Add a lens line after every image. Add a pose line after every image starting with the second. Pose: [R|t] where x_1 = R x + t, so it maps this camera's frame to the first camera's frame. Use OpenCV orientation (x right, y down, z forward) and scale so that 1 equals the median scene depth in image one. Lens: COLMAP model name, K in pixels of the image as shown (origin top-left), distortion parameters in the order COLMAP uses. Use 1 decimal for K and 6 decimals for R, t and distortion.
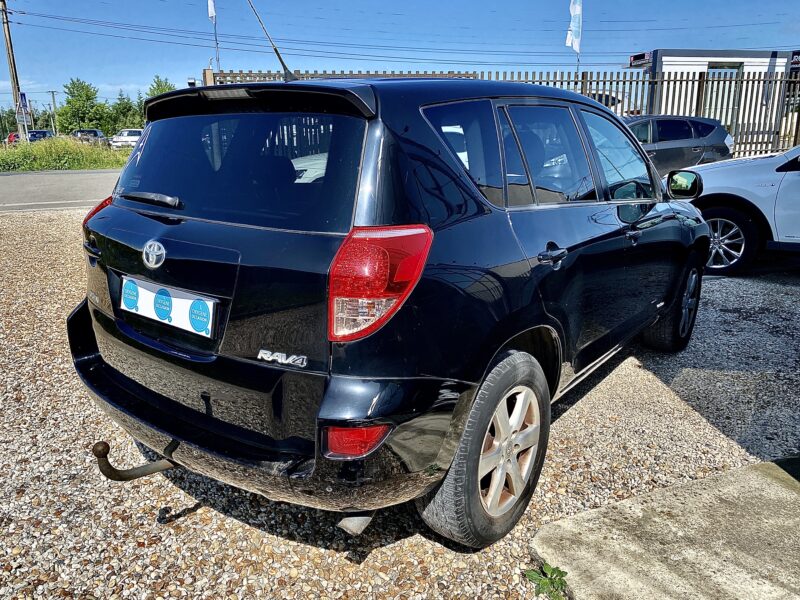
lens RADIAL K [[604.1, 0, 394.5], [0, 604.1, 301.1], [0, 0, 1]] dist [0.028201, -0.029670]
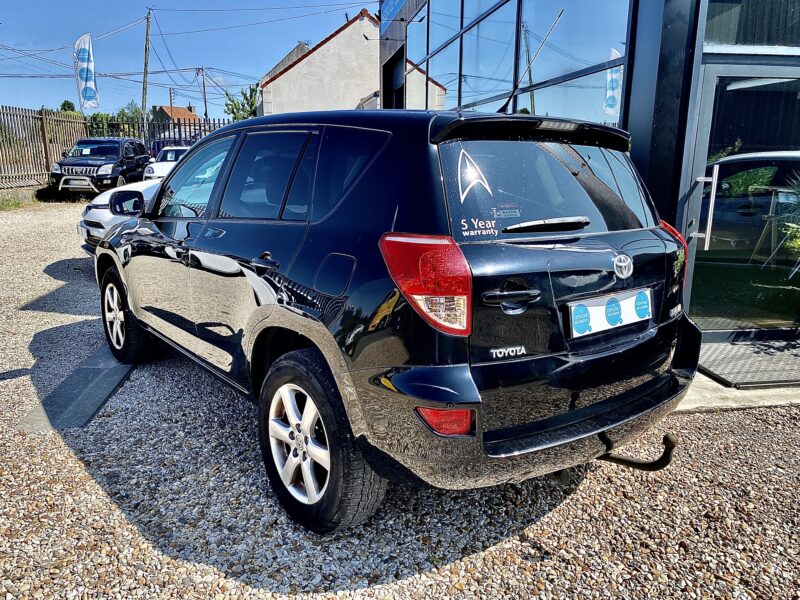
lens RADIAL K [[604.1, 0, 394.5], [0, 604.1, 301.1], [0, 0, 1]] dist [0.028201, -0.029670]
pose [[0.236301, -0.201772, 0.950500, -1.535463], [0.247467, 0.958444, 0.141936, -0.271226], [-0.939639, 0.201677, 0.276413, 1.060019]]
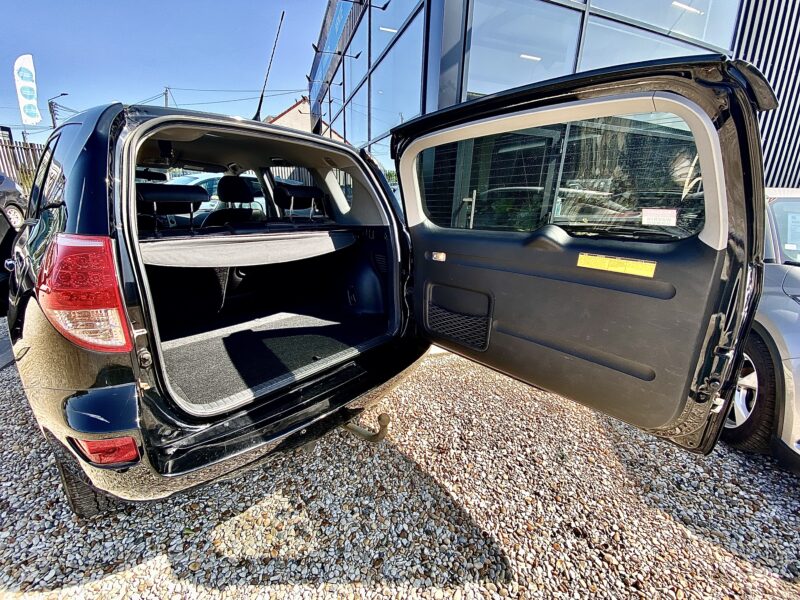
lens RADIAL K [[321.9, 0, 400.0], [0, 321.9, 300.0], [0, 0, 1]] dist [0.040648, -0.031395]
pose [[0.055272, -0.291686, 0.954916, -1.006060], [0.231102, 0.934145, 0.271965, -0.157527], [-0.971358, 0.205650, 0.119041, 0.790546]]
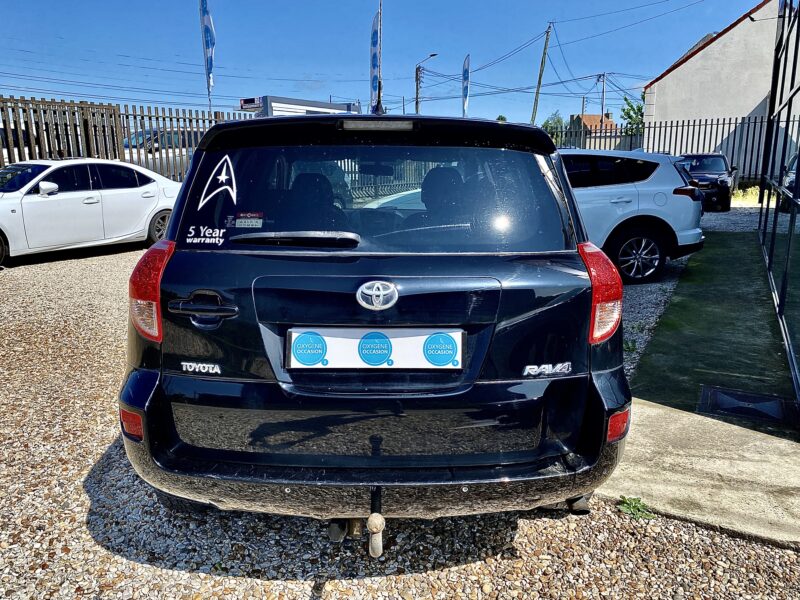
lens RADIAL K [[604.1, 0, 394.5], [0, 604.1, 301.1], [0, 0, 1]] dist [0.028201, -0.029670]
pose [[0.771429, -0.124884, 0.623941, -0.916345], [0.160372, 0.987056, -0.000718, -0.060664], [-0.615775, 0.100616, 0.781471, 0.256931]]
